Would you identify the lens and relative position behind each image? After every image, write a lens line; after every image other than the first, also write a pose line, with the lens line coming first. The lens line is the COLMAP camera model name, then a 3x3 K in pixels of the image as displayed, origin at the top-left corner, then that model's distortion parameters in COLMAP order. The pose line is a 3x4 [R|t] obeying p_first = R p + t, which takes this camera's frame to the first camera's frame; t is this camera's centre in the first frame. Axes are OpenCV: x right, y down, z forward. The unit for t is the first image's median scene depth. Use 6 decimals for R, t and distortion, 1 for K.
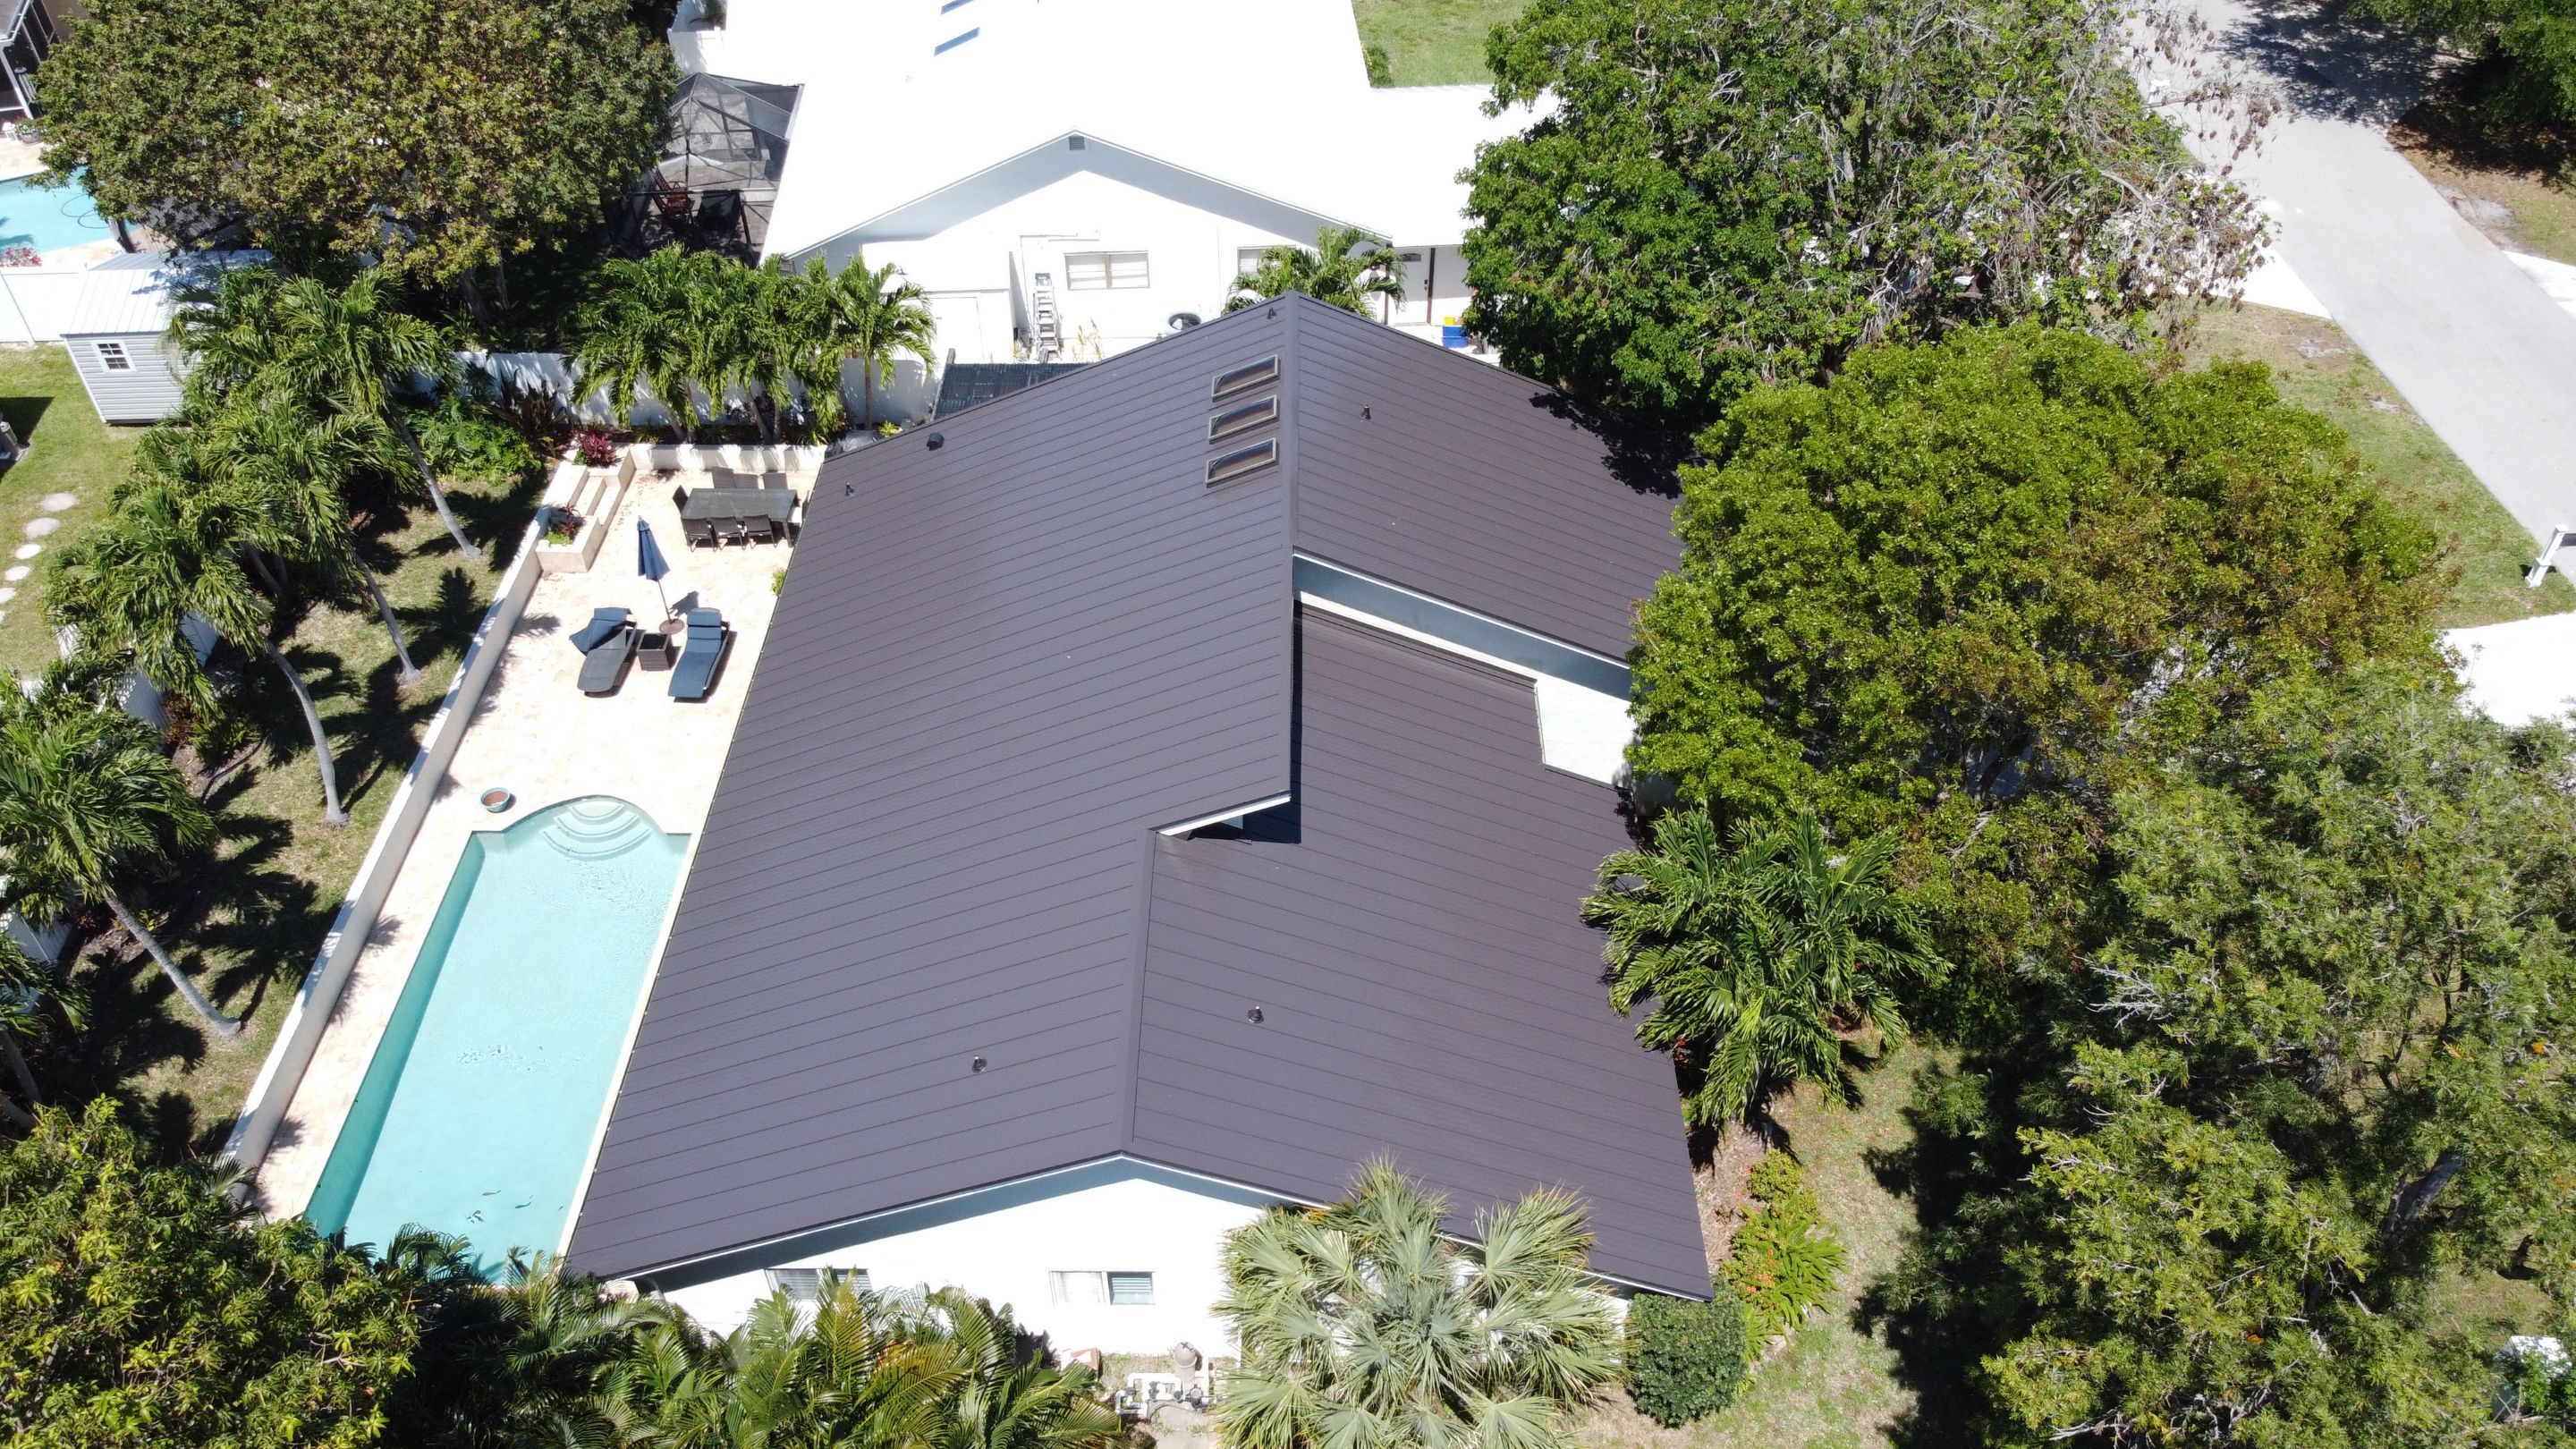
lens RADIAL K [[1955.7, 0, 1281.0], [0, 1955.7, 729.1], [0, 0, 1]] dist [0.005715, -0.001172]
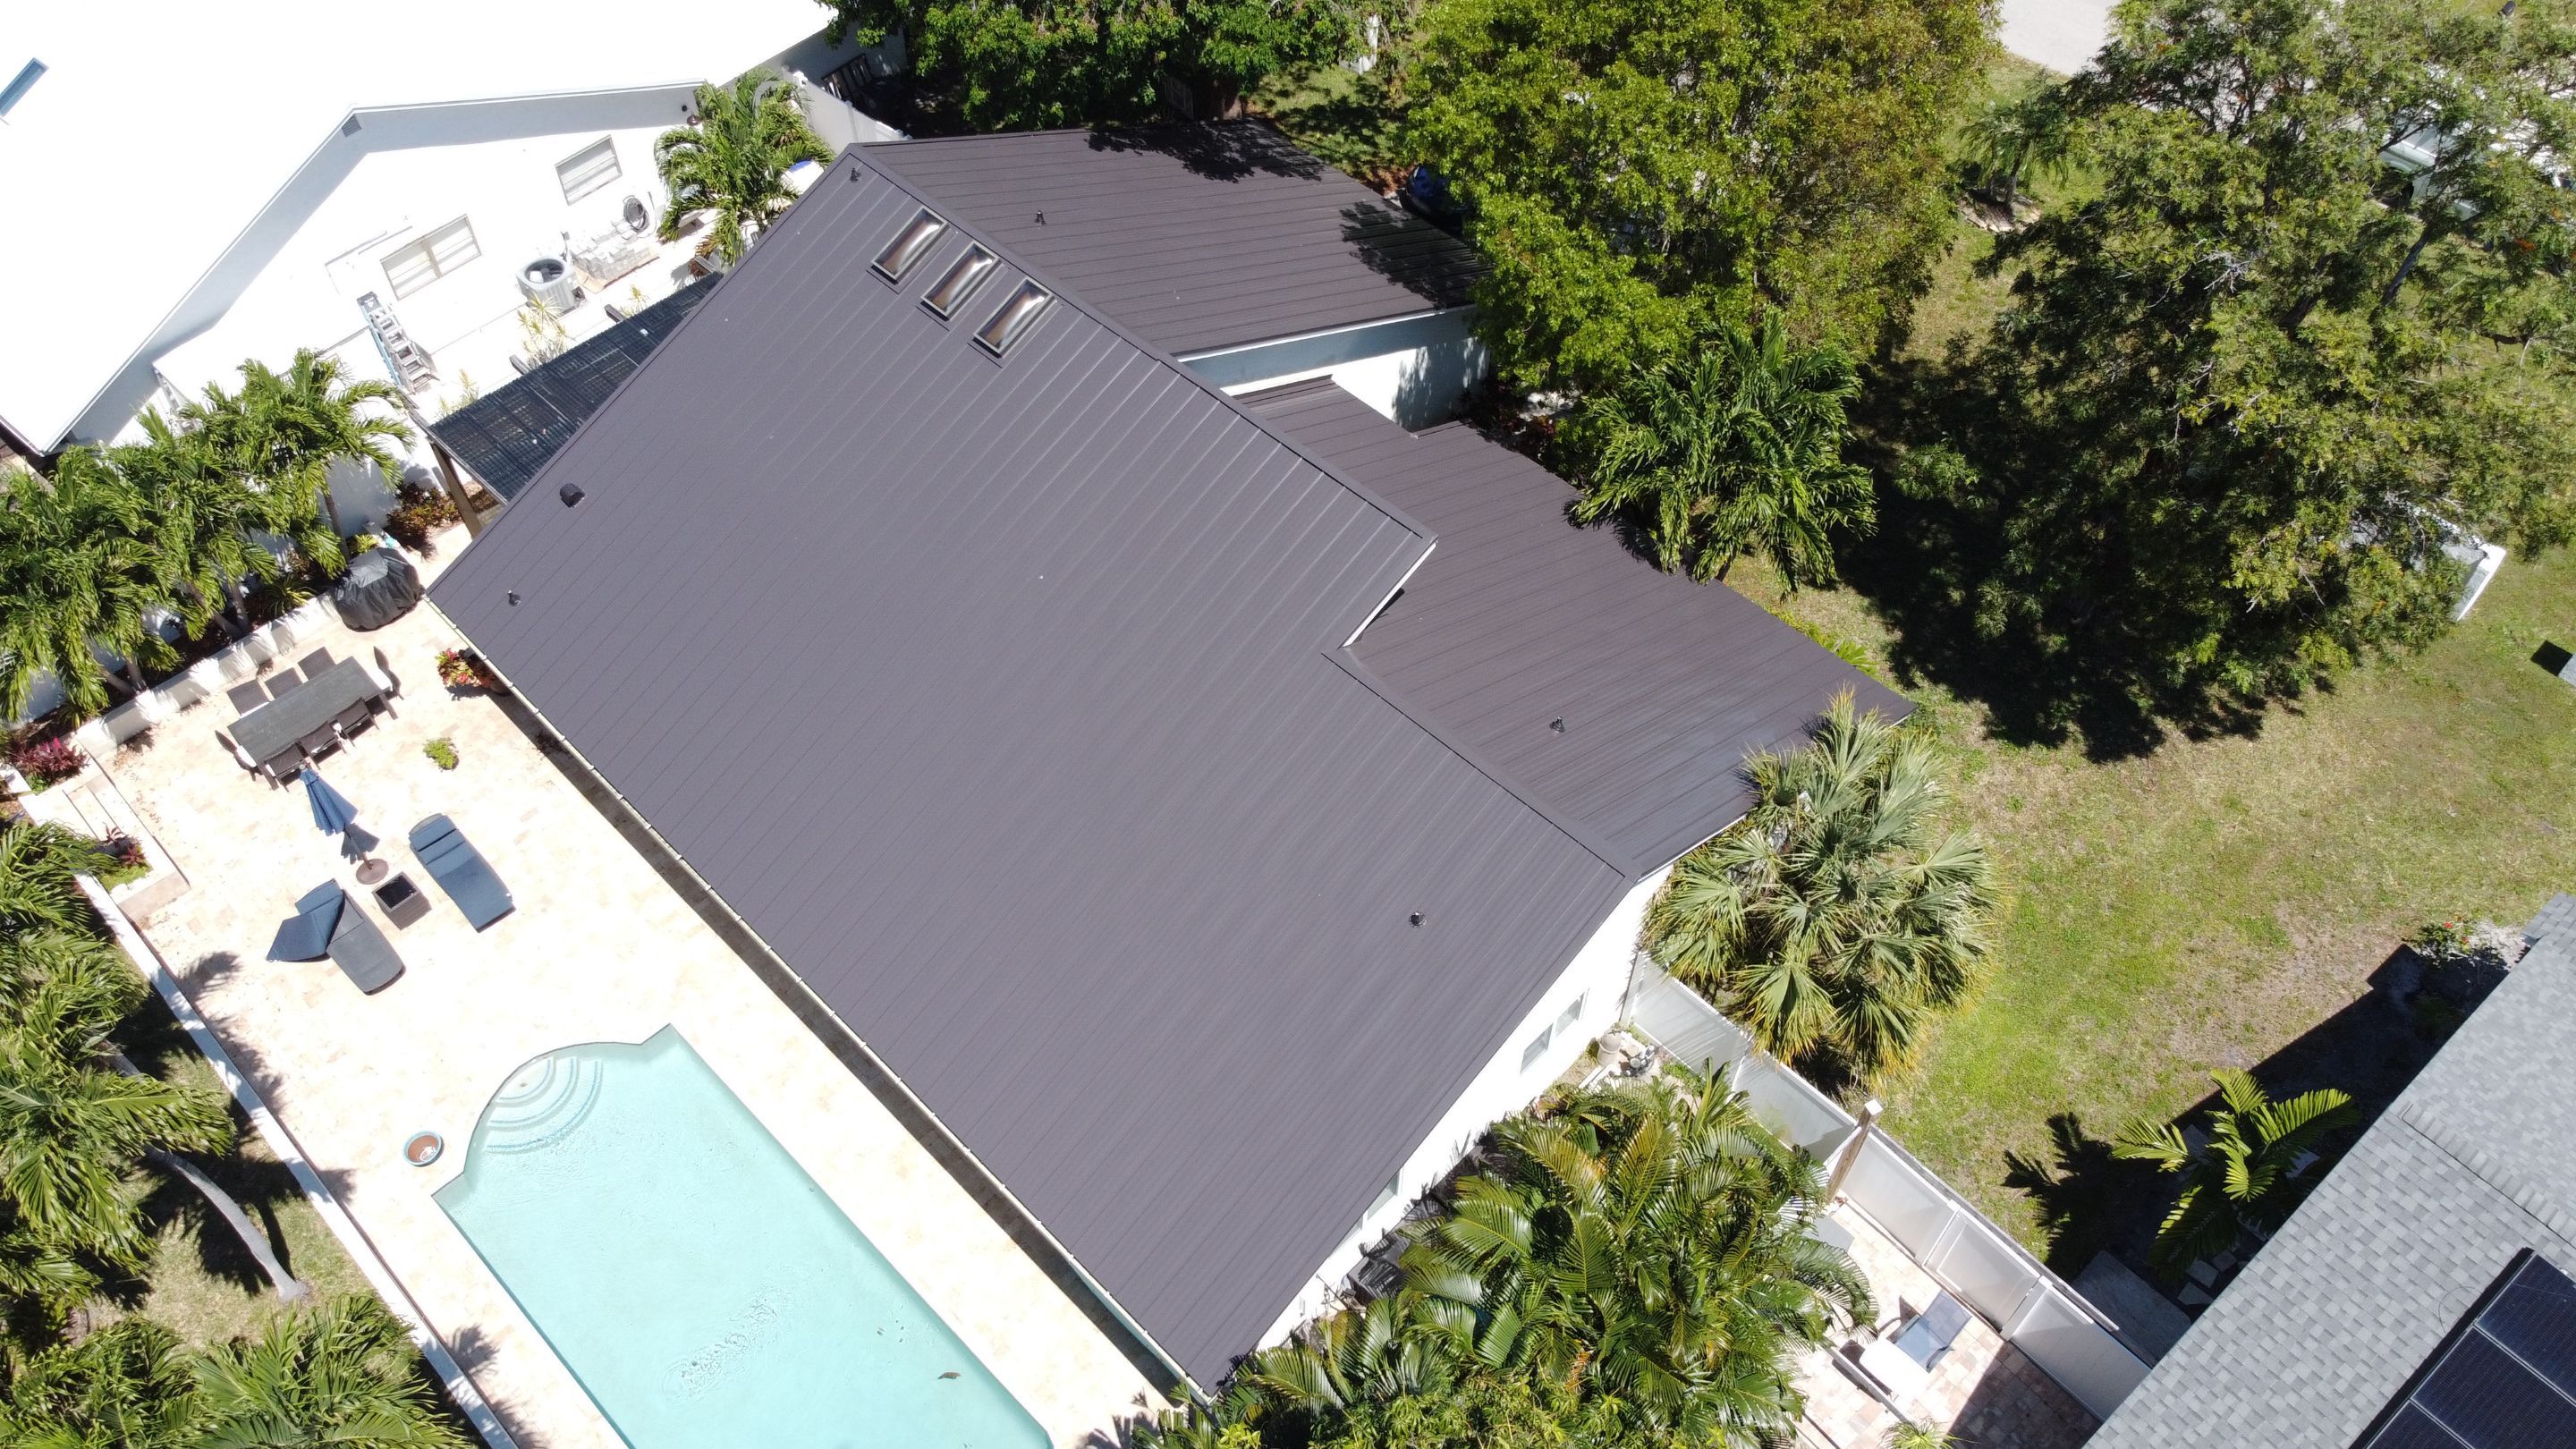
lens RADIAL K [[1955.7, 0, 1289.1], [0, 1955.7, 722.3], [0, 0, 1]] dist [0.005715, -0.001172]
pose [[0.697443, -0.556243, 0.451848, -0.417836], [0.490214, 0.830221, 0.265373, -0.145447], [-0.522746, 0.036419, 0.851710, 0.135218]]
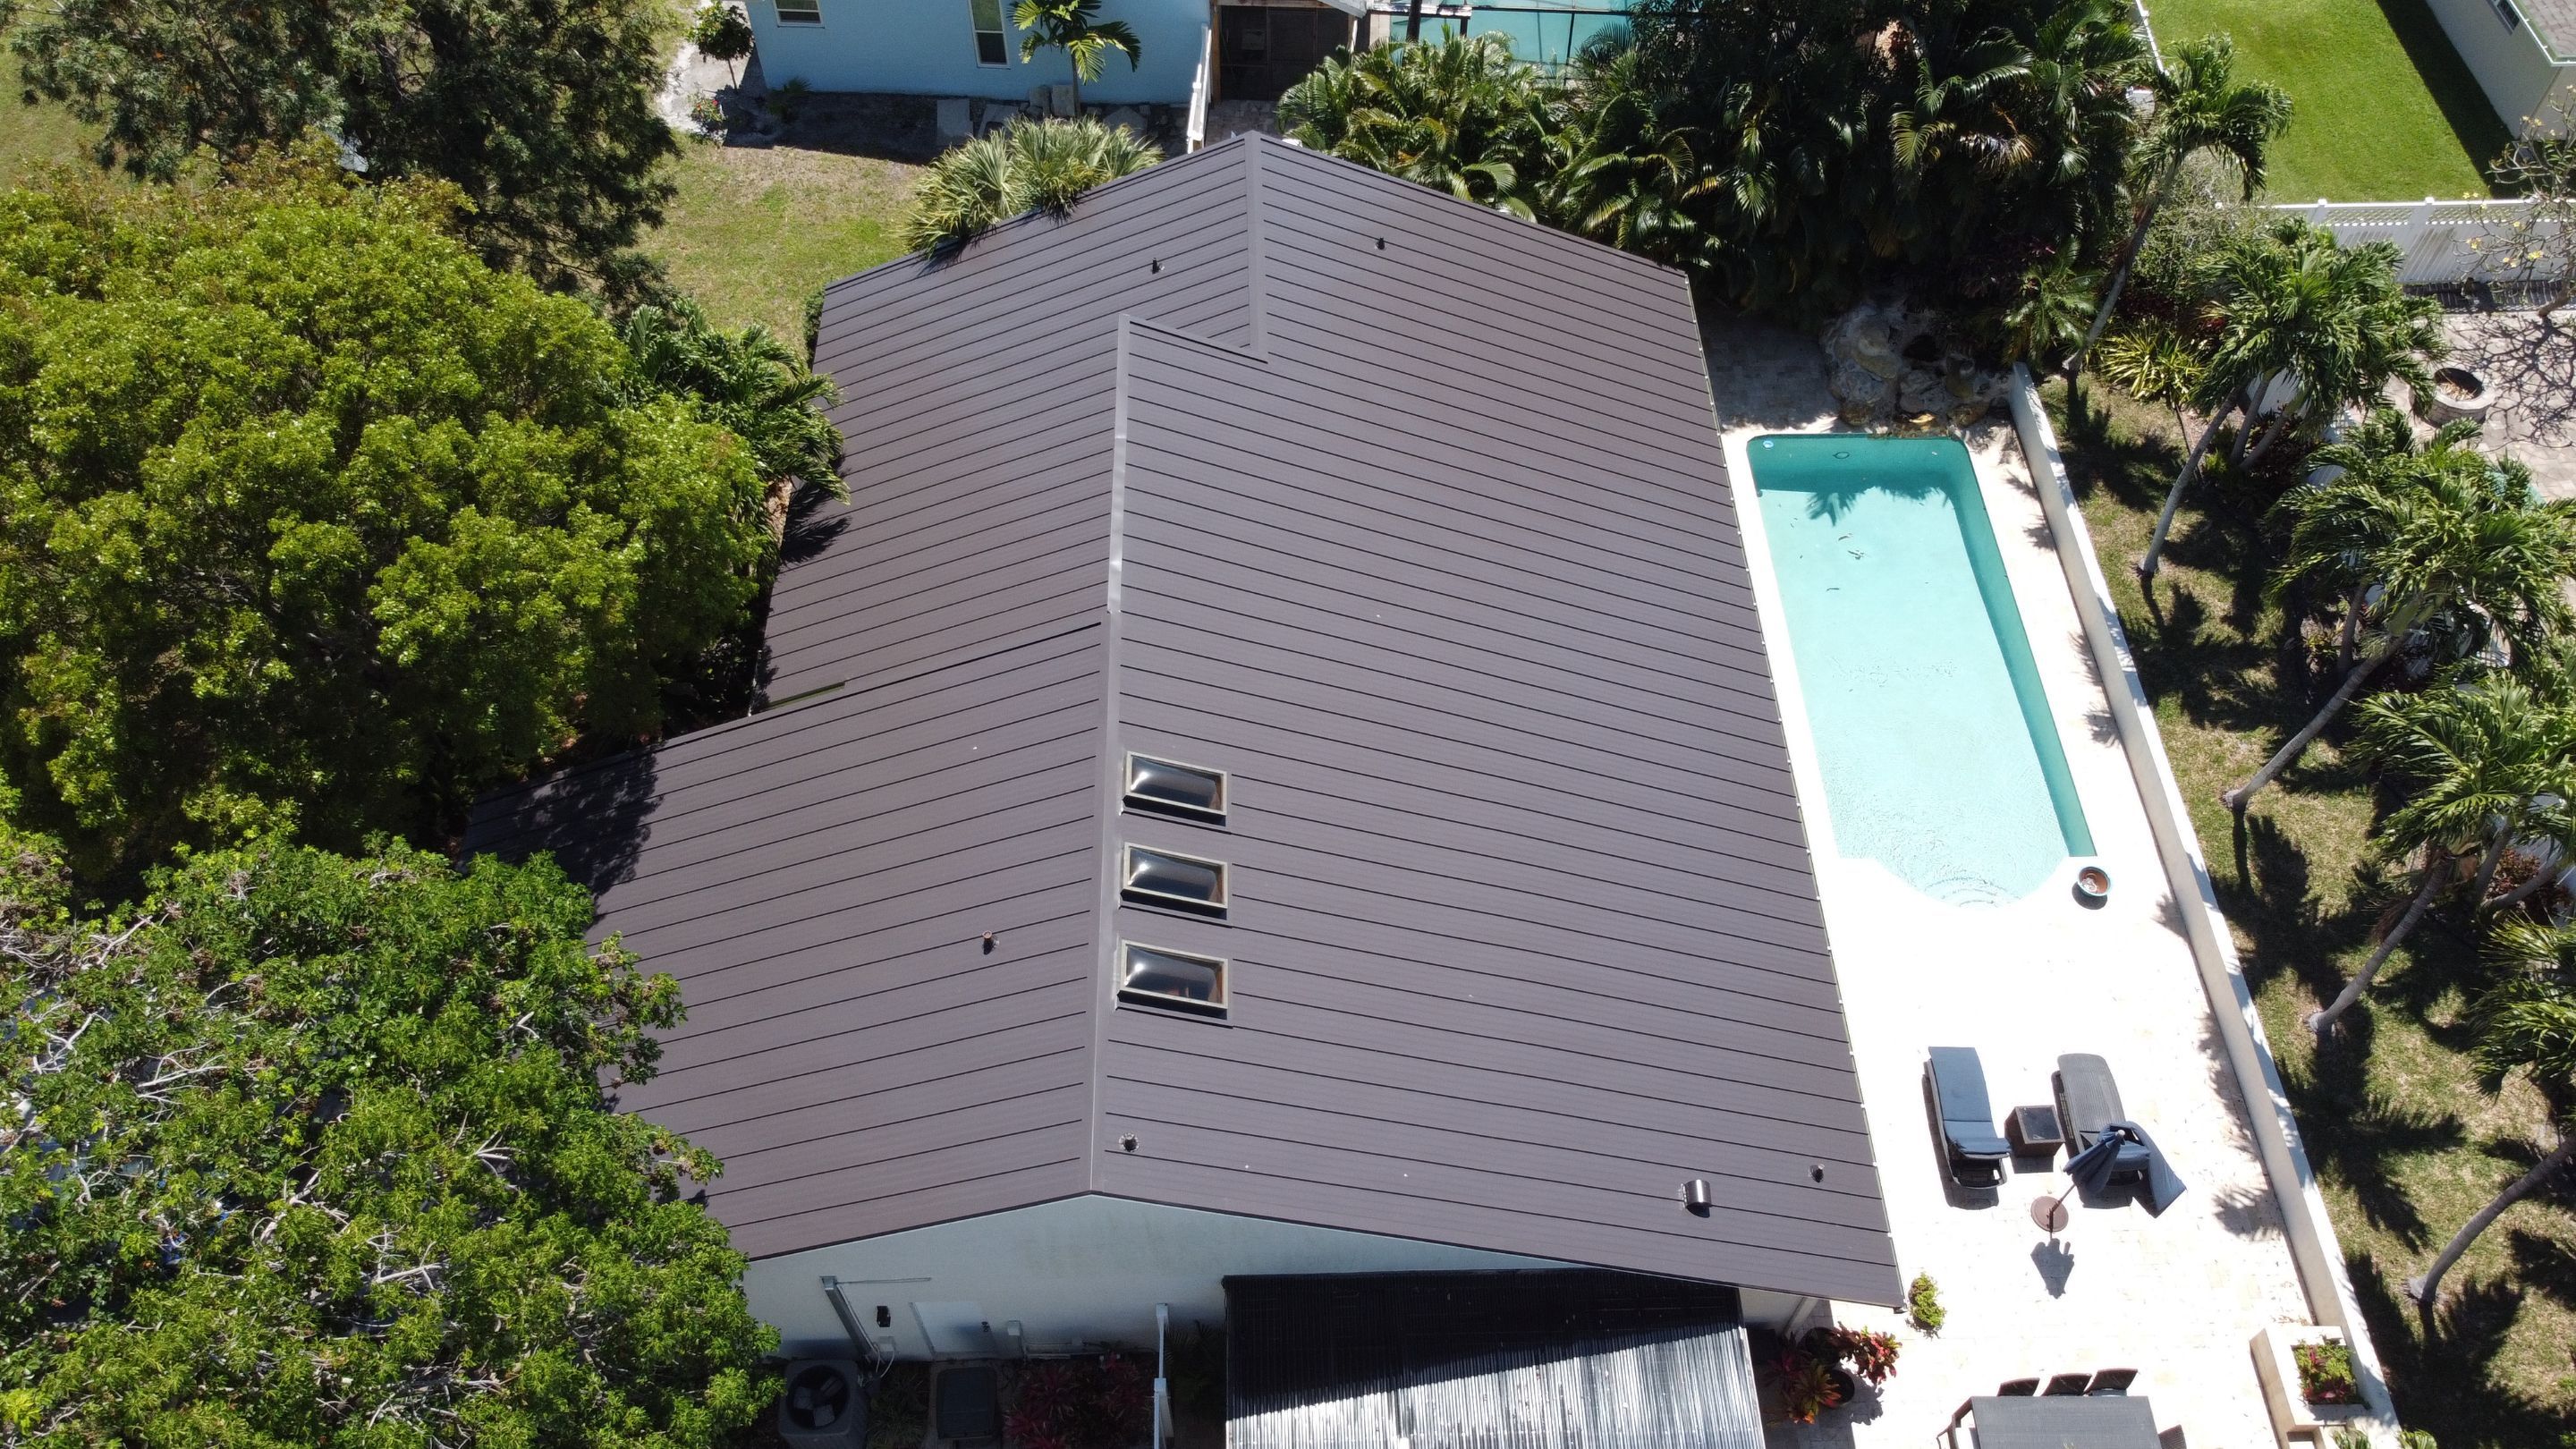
lens RADIAL K [[1955.7, 0, 1279.7], [0, 1955.7, 711.2], [0, 0, 1]] dist [0.005715, -0.001172]
pose [[-0.999333, 0.033725, -0.014032, -0.044536], [-0.017803, -0.114243, 0.993293, -0.779443], [0.031896, 0.992880, 0.114767, 0.818634]]
